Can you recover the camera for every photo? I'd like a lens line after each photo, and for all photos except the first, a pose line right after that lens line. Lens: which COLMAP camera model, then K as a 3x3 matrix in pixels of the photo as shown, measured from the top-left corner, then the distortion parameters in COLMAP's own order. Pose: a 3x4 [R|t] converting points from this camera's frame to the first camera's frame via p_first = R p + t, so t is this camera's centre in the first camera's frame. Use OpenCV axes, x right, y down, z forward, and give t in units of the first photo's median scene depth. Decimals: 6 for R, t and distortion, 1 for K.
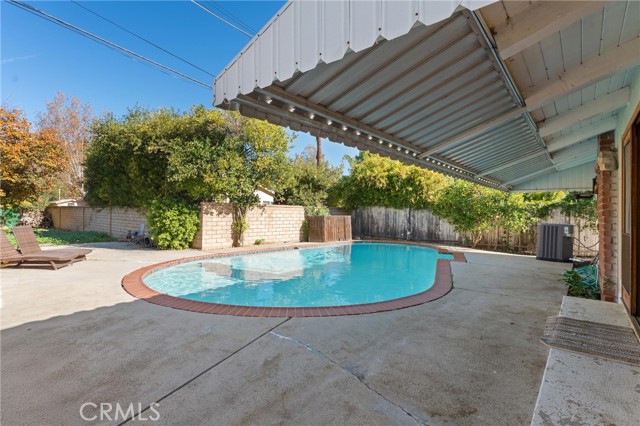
lens RADIAL K [[314.2, 0, 320.0], [0, 314.2, 213.0], [0, 0, 1]] dist [-0.000254, 0.000093]
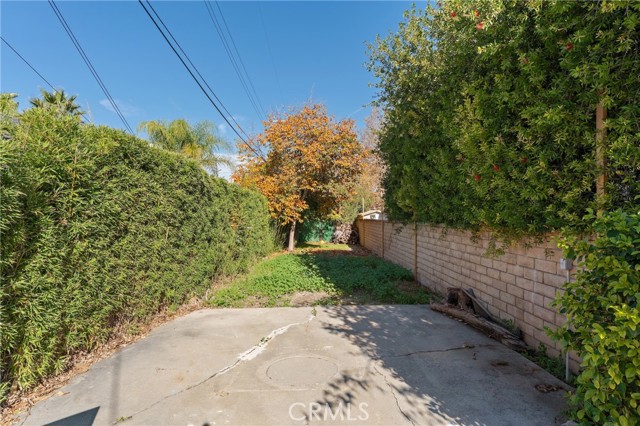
lens RADIAL K [[320.1, 0, 320.0], [0, 320.1, 213.0], [0, 0, 1]] dist [-0.000055, -0.000009]
pose [[0.628984, -0.019127, -0.777183, -0.314437], [0.002381, 0.999740, -0.022677, -0.023185], [0.777415, 0.012413, 0.628866, 0.483169]]
